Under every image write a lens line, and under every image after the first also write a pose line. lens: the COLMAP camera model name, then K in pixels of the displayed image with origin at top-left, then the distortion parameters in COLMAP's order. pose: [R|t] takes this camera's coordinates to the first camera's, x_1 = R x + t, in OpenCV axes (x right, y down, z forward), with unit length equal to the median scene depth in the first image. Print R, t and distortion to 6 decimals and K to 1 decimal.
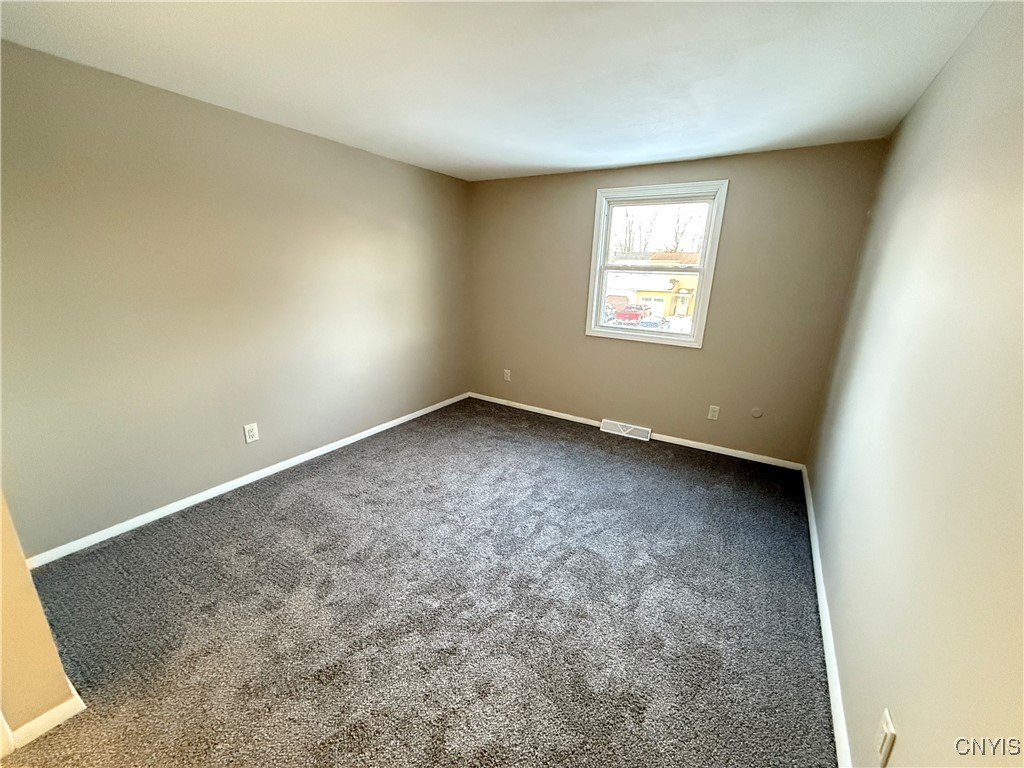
lens RADIAL K [[406.6, 0, 497.6], [0, 406.6, 389.4], [0, 0, 1]] dist [0.000143, -0.000509]
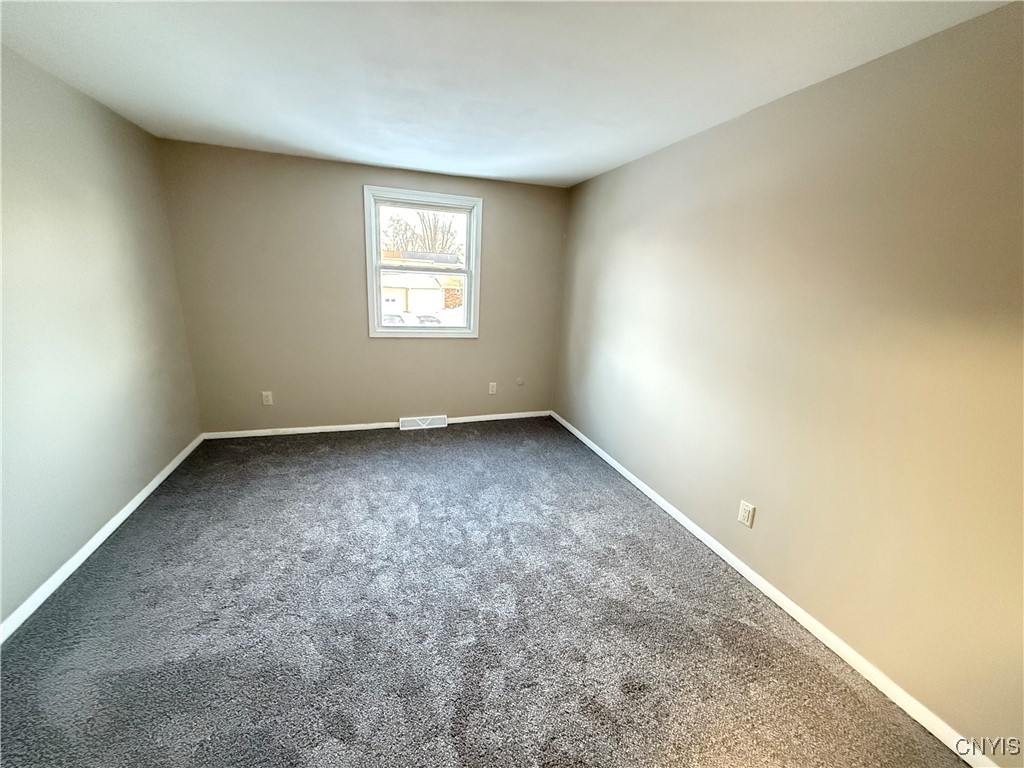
lens RADIAL K [[406.6, 0, 518.6], [0, 406.6, 392.2], [0, 0, 1]] dist [0.000143, -0.000509]
pose [[0.633402, -0.211003, 0.744499, -0.349353], [0.191680, 0.974904, 0.113227, -0.057503], [-0.749707, 0.070987, 0.657952, 0.139267]]
